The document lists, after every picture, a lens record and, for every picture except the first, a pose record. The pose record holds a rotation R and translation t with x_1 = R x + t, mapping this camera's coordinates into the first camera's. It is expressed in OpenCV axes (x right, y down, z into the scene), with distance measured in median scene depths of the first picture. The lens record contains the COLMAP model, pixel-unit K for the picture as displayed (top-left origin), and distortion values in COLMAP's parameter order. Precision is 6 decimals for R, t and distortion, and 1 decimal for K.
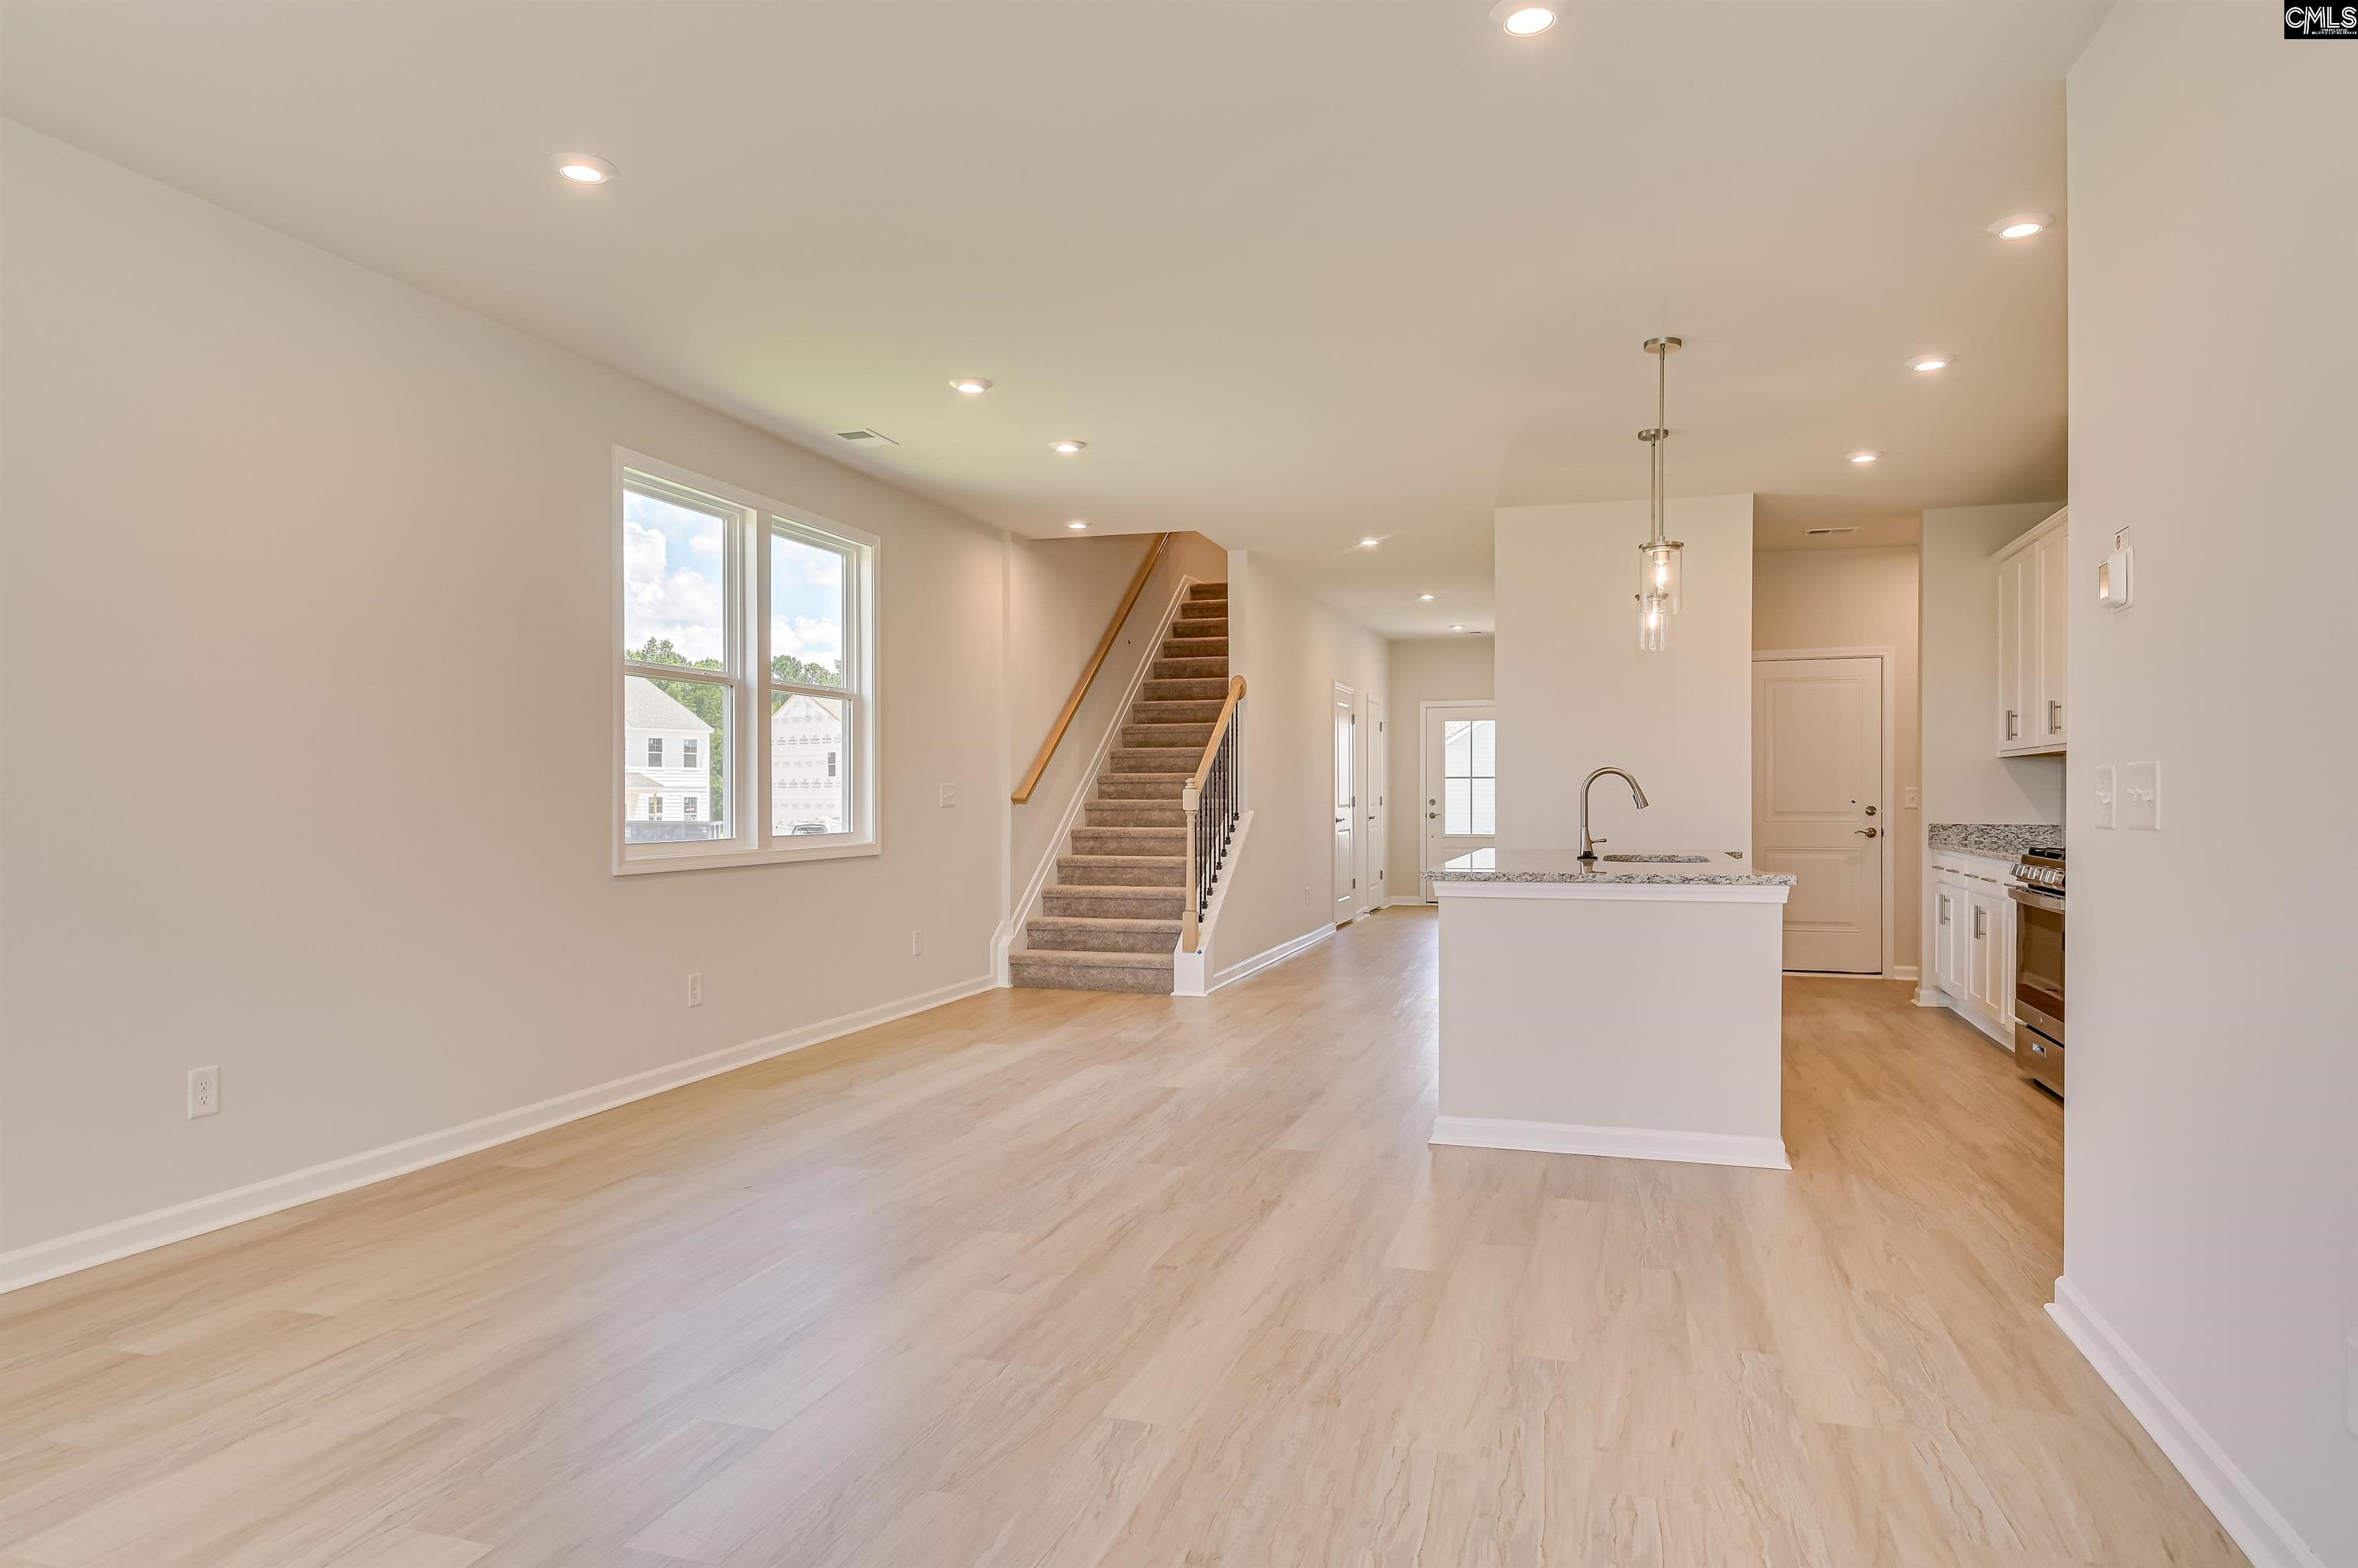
lens RADIAL K [[1482.6, 0, 1167.3], [0, 1482.6, 793.2], [0, 0, 1]] dist [-0.001350, 0.000074]
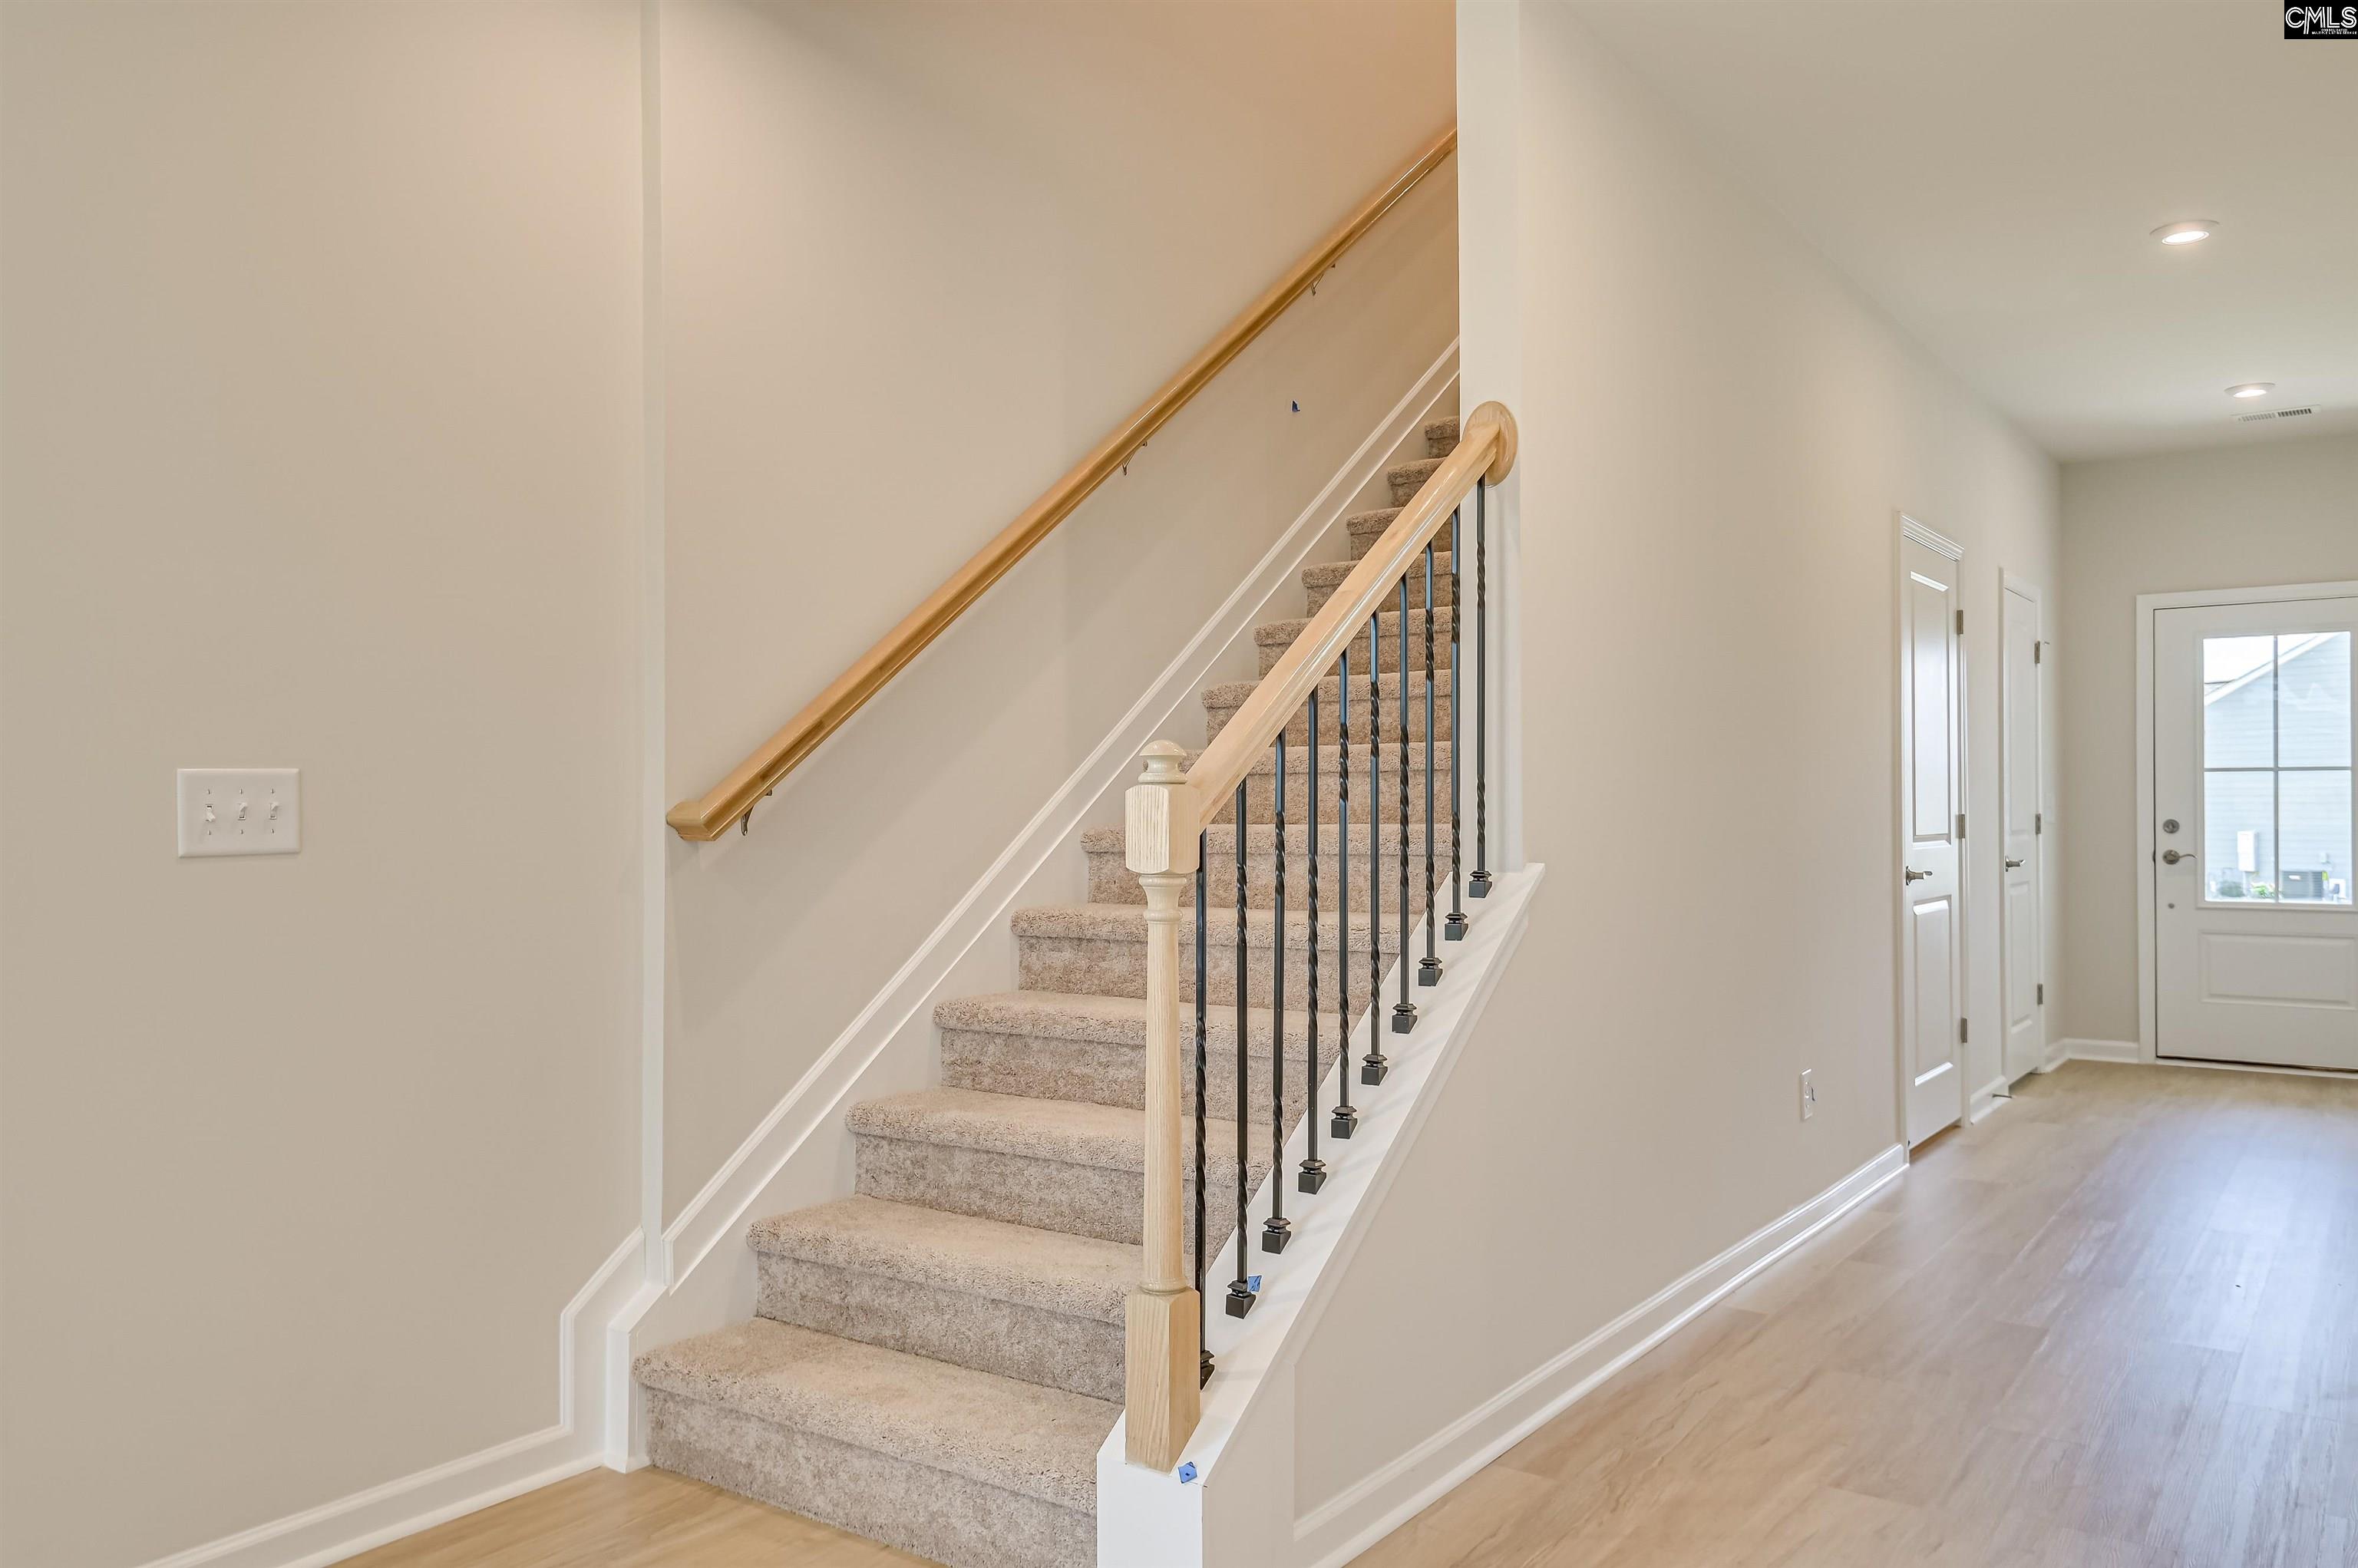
lens RADIAL K [[1728.7, 0, 1172.2], [0, 1728.7, 801.7], [0, 0, 1]] dist [0.038342, -0.017594]
pose [[0.949789, -0.003270, -0.312873, 0.087048], [0.001813, 0.999986, -0.004950, 0.001069], [0.312885, 0.004135, 0.949782, 0.600968]]
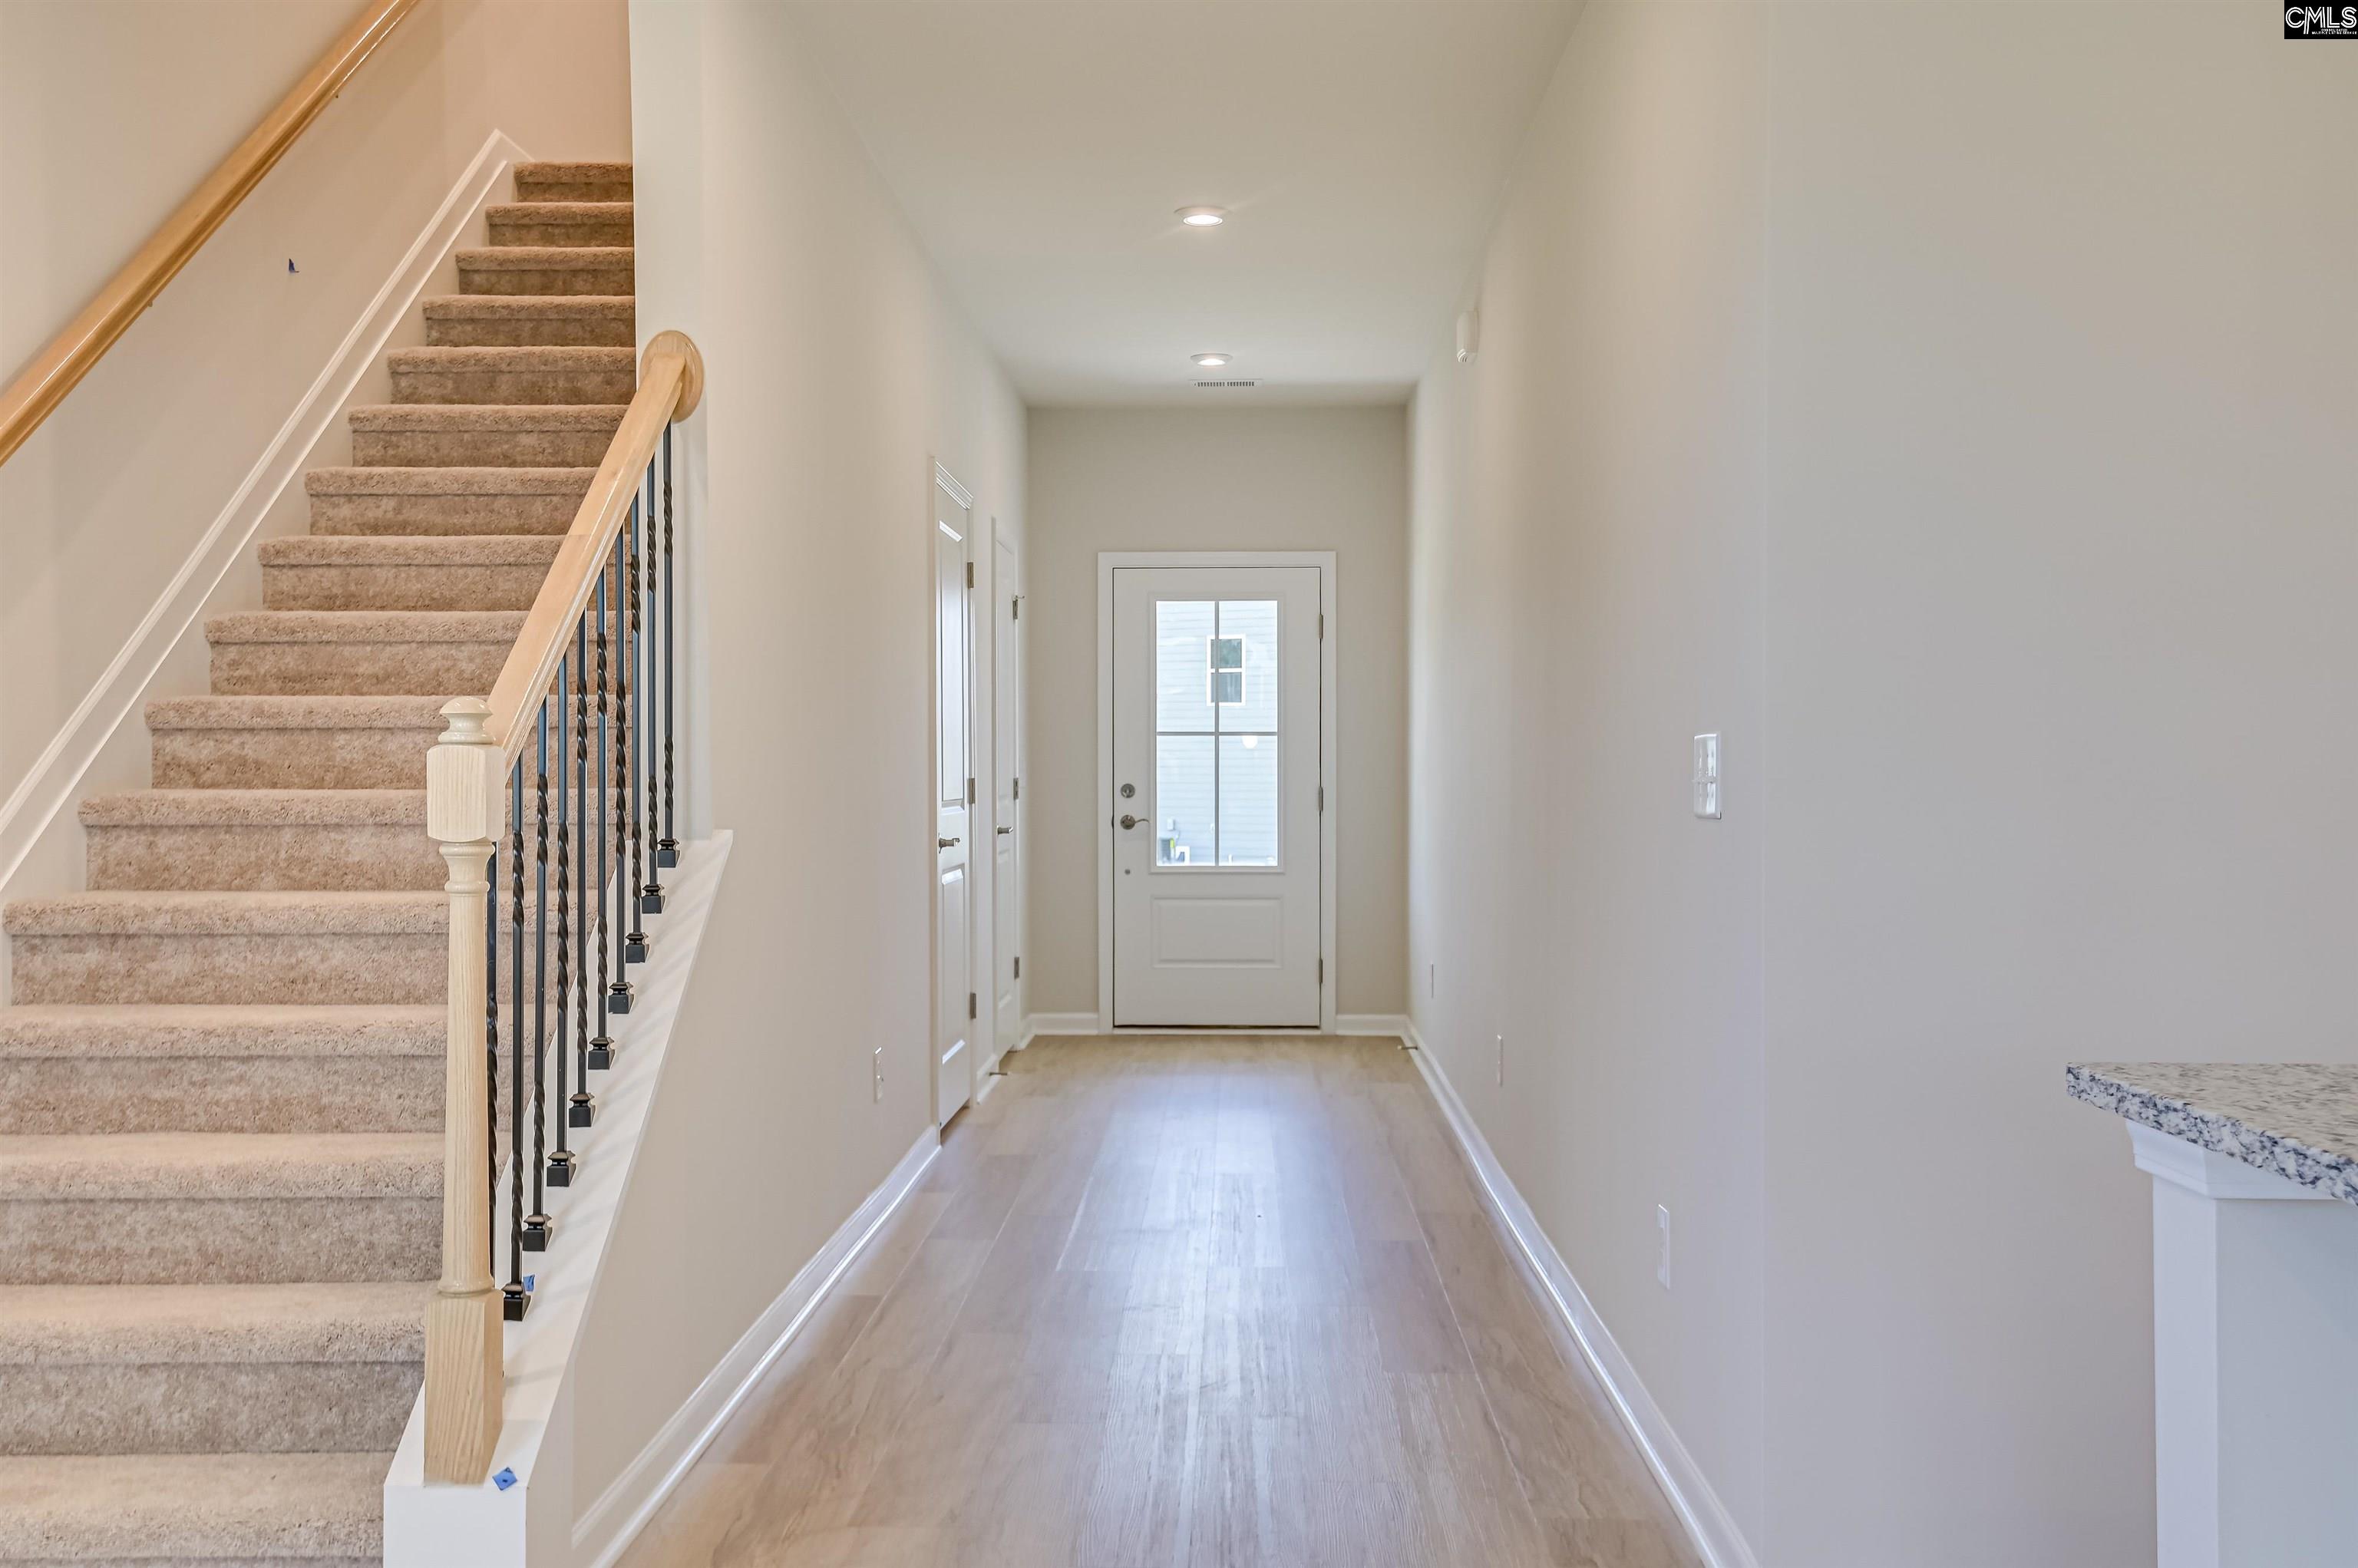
lens RADIAL K [[2265.0, 0, 1171.9], [0, 2265.0, 804.8], [0, 0, 1]] dist [0.057757, 0.000000]
pose [[0.962457, -0.003638, 0.271411, 0.020691], [-0.000290, 0.999896, 0.014431, 0.000913], [-0.271436, -0.013968, 0.962355, 0.527087]]
